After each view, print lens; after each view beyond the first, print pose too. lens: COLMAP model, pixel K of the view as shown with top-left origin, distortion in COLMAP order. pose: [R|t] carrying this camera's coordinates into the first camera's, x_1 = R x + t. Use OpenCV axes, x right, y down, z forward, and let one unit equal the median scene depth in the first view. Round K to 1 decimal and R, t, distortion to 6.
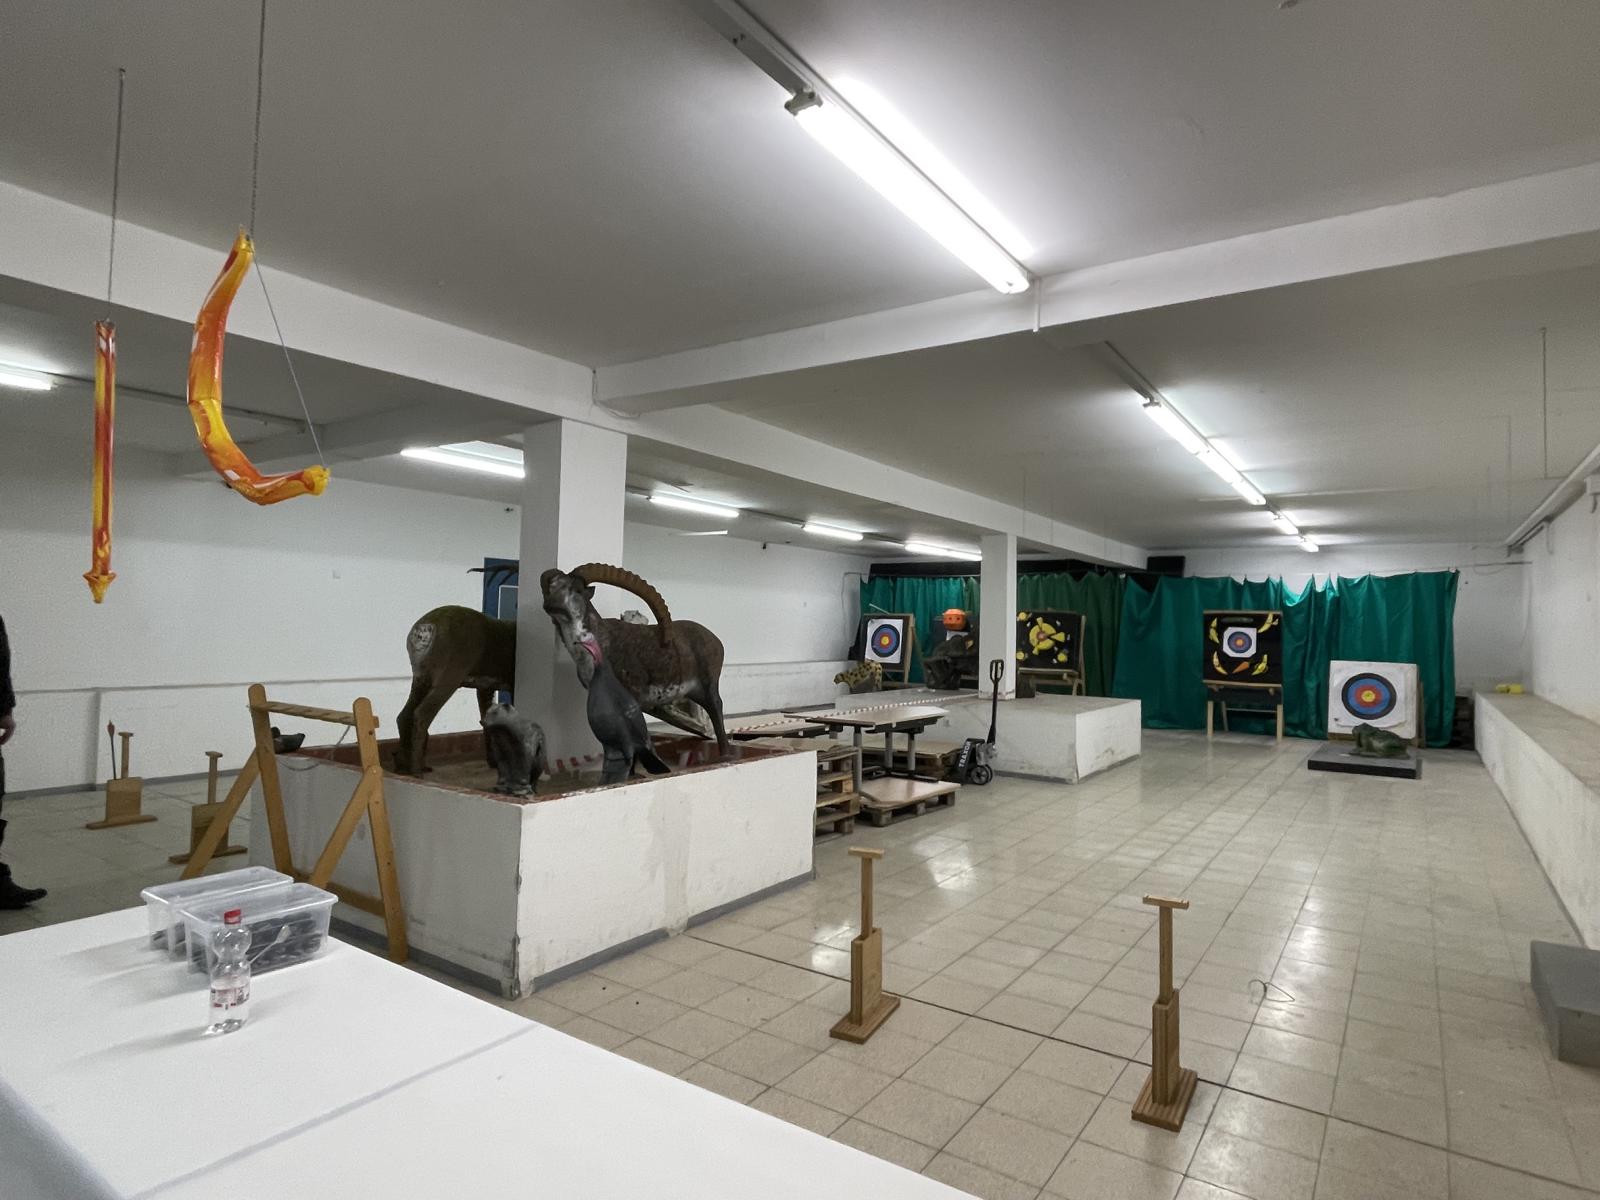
lens RADIAL K [[885.1, 0, 797.0], [0, 885.1, 602.3], [0, 0, 1]] dist [0.003969, 0.000268]
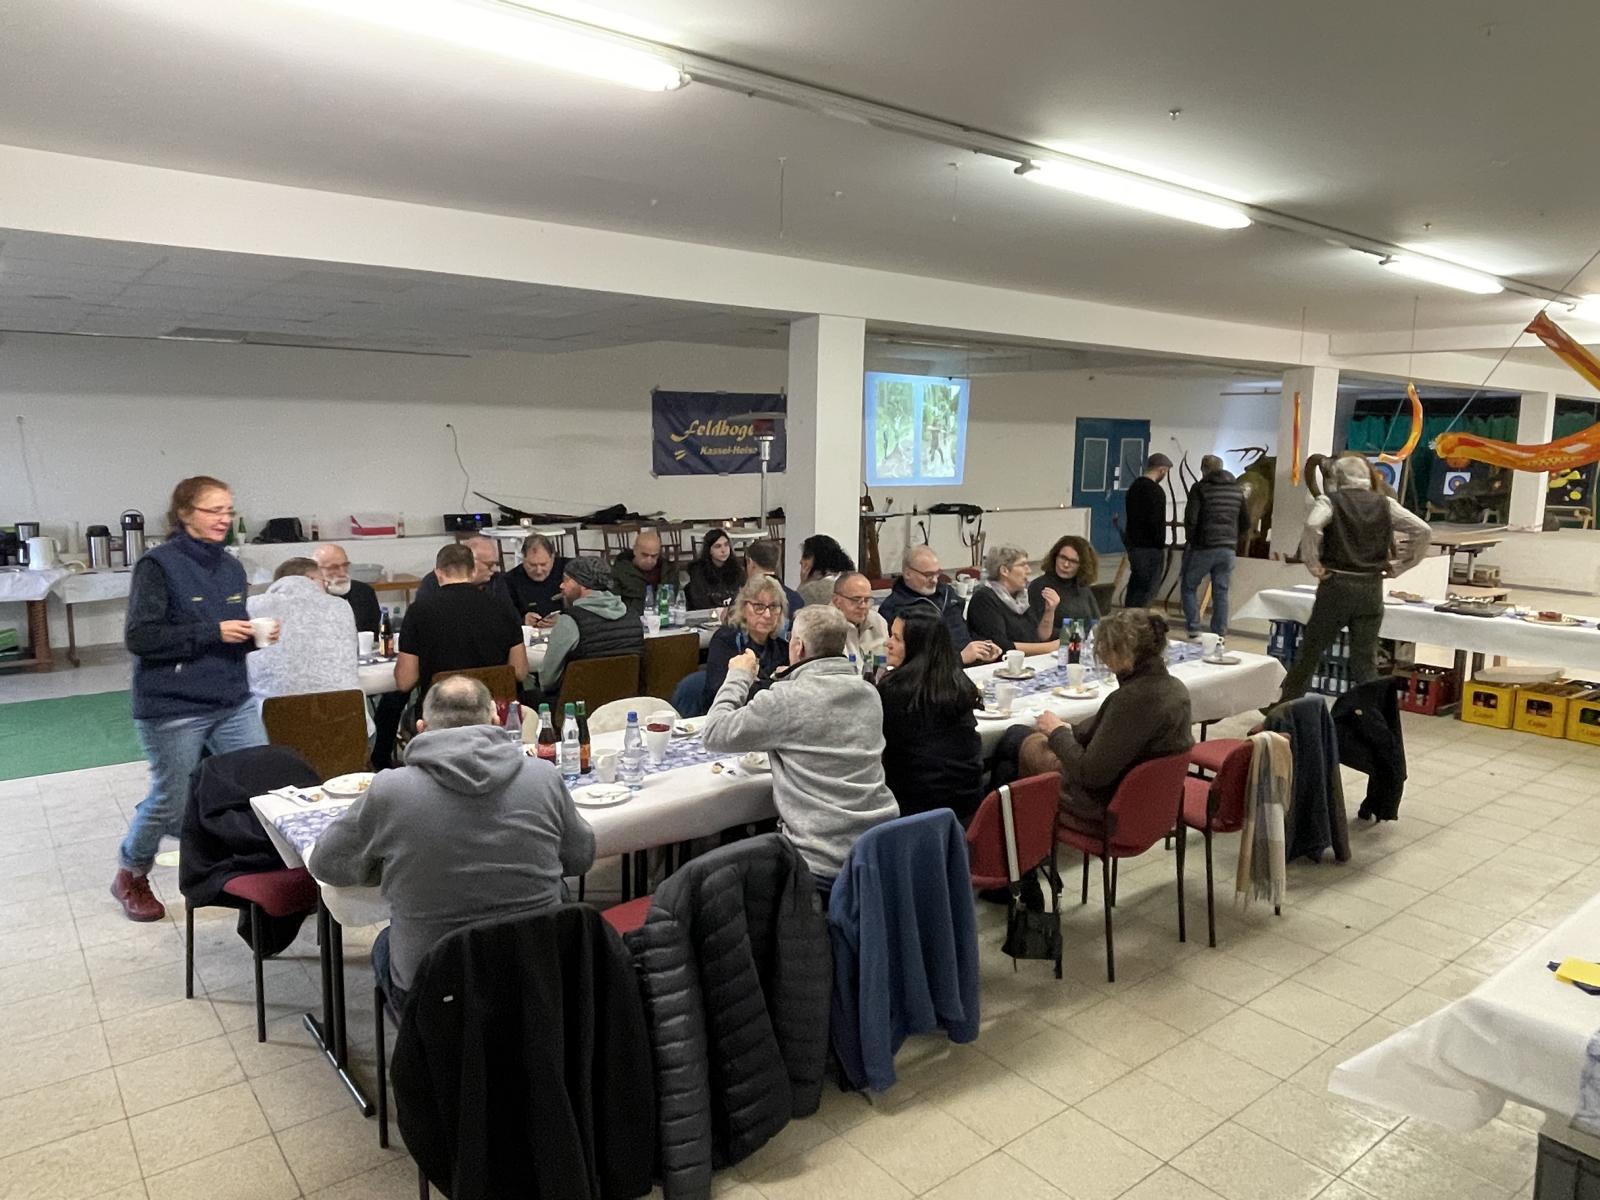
lens RADIAL K [[1076.3, 0, 803.3], [0, 1076.3, 595.0], [0, 0, 1]] dist [0.003427, 0.000279]
pose [[0.960475, 0.034764, -0.276185, -0.234951], [0.012195, 0.985963, 0.166515, -0.047630], [0.278097, -0.163302, 0.946570, -0.517765]]
